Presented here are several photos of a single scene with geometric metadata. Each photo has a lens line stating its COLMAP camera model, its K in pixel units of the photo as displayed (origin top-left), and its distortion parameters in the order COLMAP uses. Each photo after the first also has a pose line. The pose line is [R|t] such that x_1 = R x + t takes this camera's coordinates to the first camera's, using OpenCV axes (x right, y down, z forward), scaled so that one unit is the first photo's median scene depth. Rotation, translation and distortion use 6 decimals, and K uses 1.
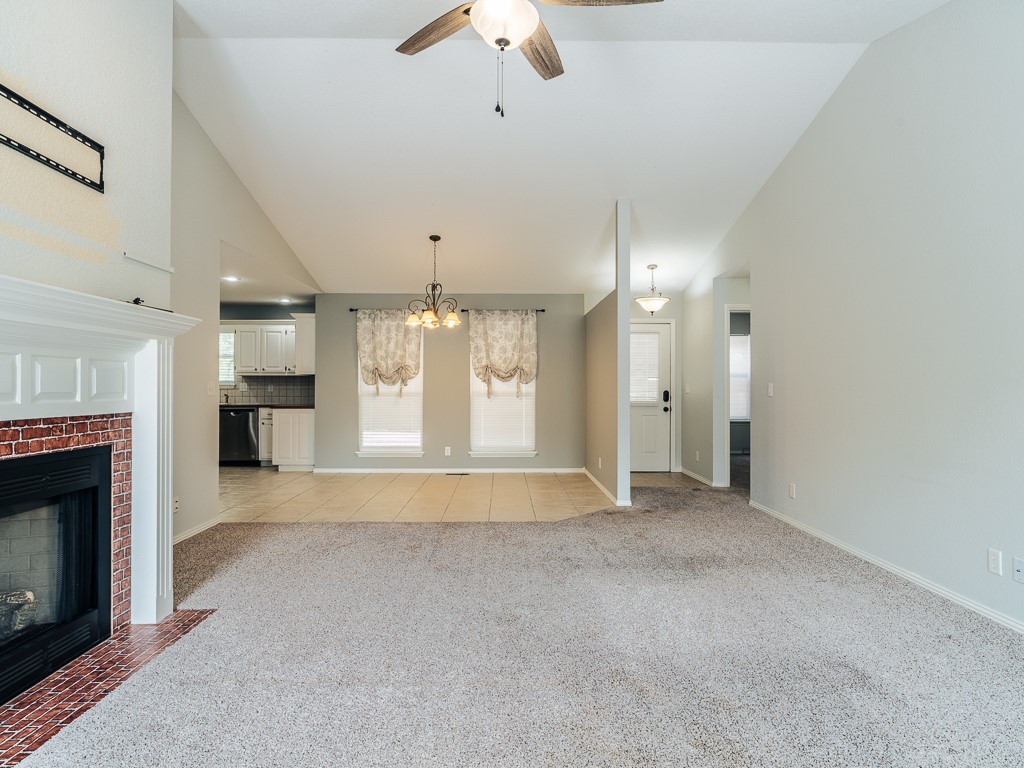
lens RADIAL K [[597.1, 0, 502.8], [0, 597.1, 387.7], [0, 0, 1]] dist [-0.007732, -0.001917]
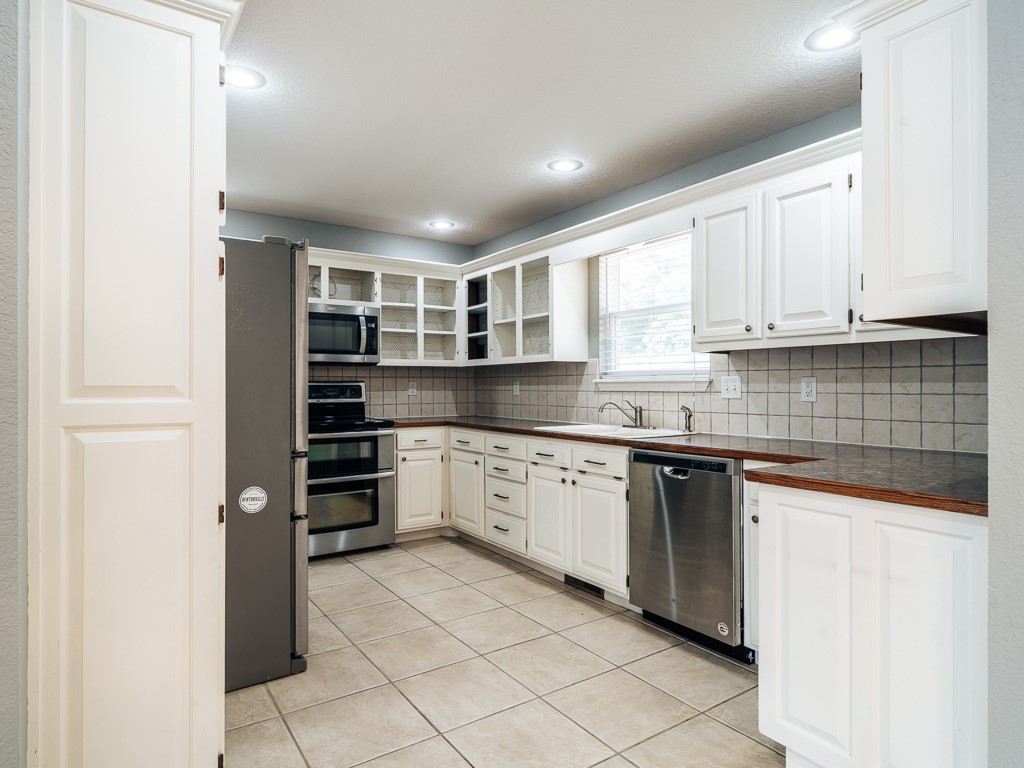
lens RADIAL K [[597.1, 0, 512.0], [0, 597.1, 383.7], [0, 0, 1]] dist [-0.007732, -0.001917]
pose [[0.568664, -0.006107, -0.822547, -0.260670], [0.001247, 0.999978, -0.006562, -0.000653], [0.822569, 0.002706, 0.568659, 0.816284]]
